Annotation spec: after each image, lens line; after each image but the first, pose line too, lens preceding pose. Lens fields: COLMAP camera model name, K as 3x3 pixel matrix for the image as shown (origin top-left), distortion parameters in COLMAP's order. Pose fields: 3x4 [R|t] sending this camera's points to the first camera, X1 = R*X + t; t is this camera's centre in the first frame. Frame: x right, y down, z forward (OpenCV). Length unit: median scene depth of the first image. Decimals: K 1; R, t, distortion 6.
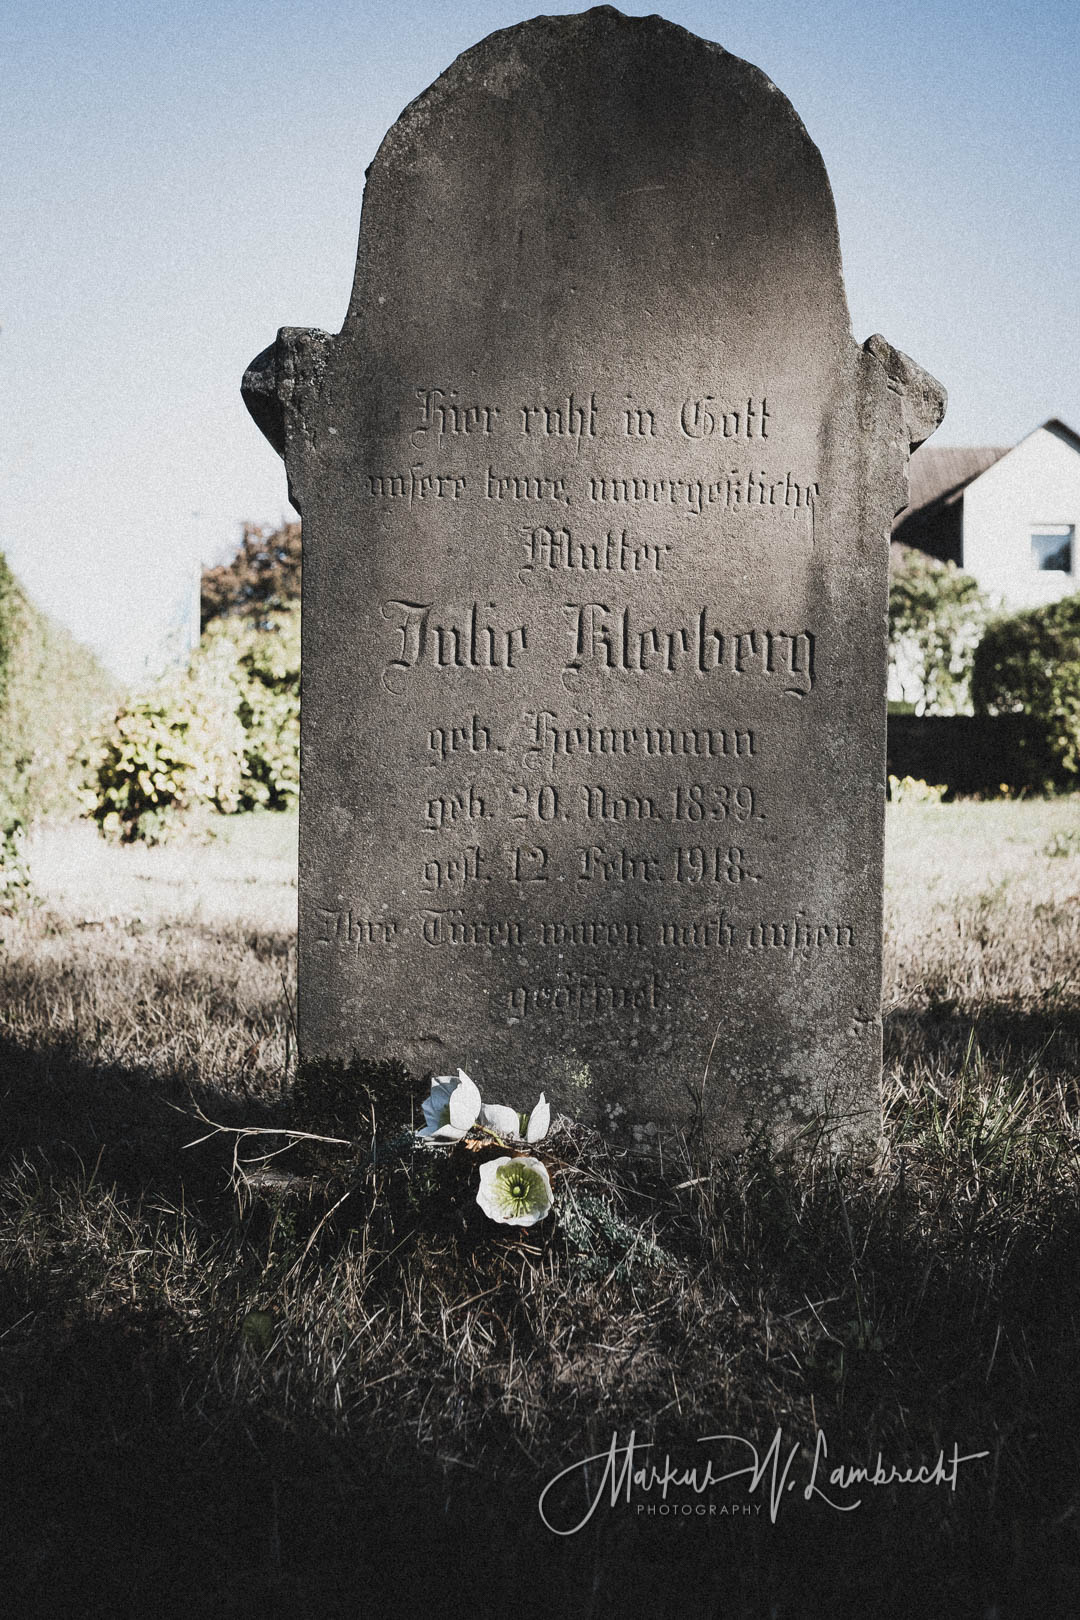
lens RADIAL K [[1618.2, 0, 540.0], [0, 1618.2, 810.0], [0, 0, 1]] dist [-0.009256, 0.009182]
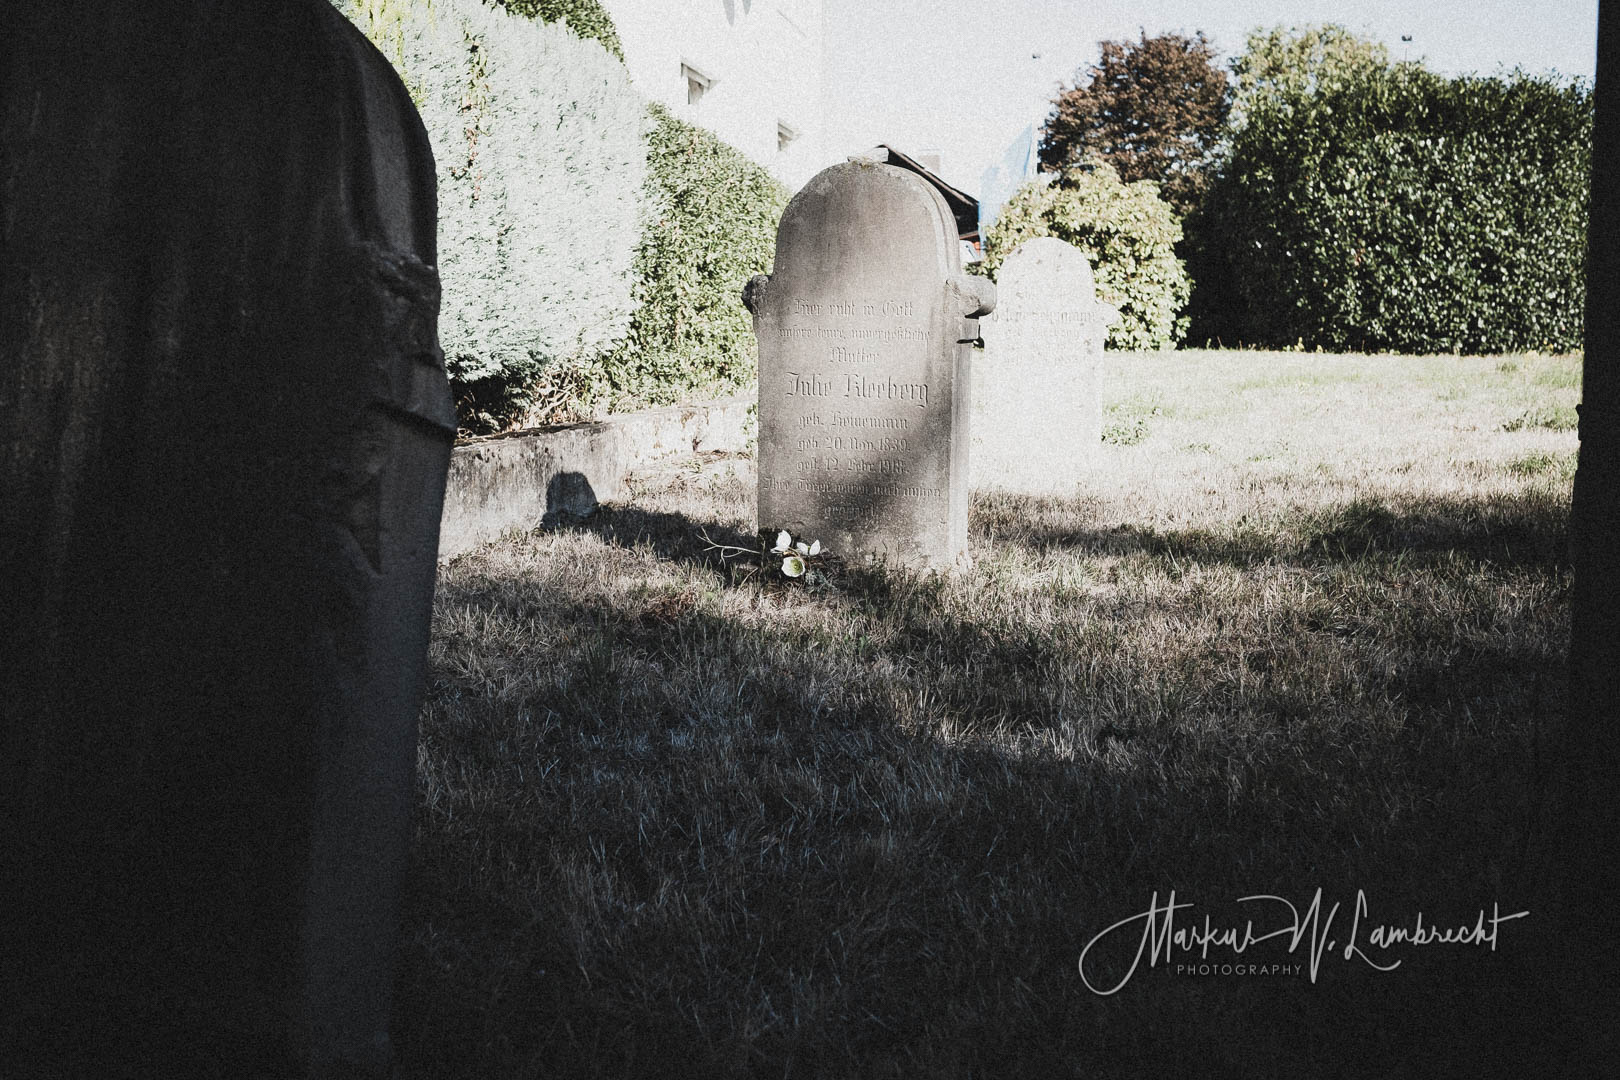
lens RADIAL K [[1618.2, 0, 814.4], [0, 1618.2, 541.3], [0, 0, 1]] dist [-0.009256, 0.009182]
pose [[0.934370, 0.050374, -0.352725, 0.144091], [-0.003261, 0.991123, 0.132907, -0.031110], [0.356289, -0.123034, 0.926240, -0.248047]]
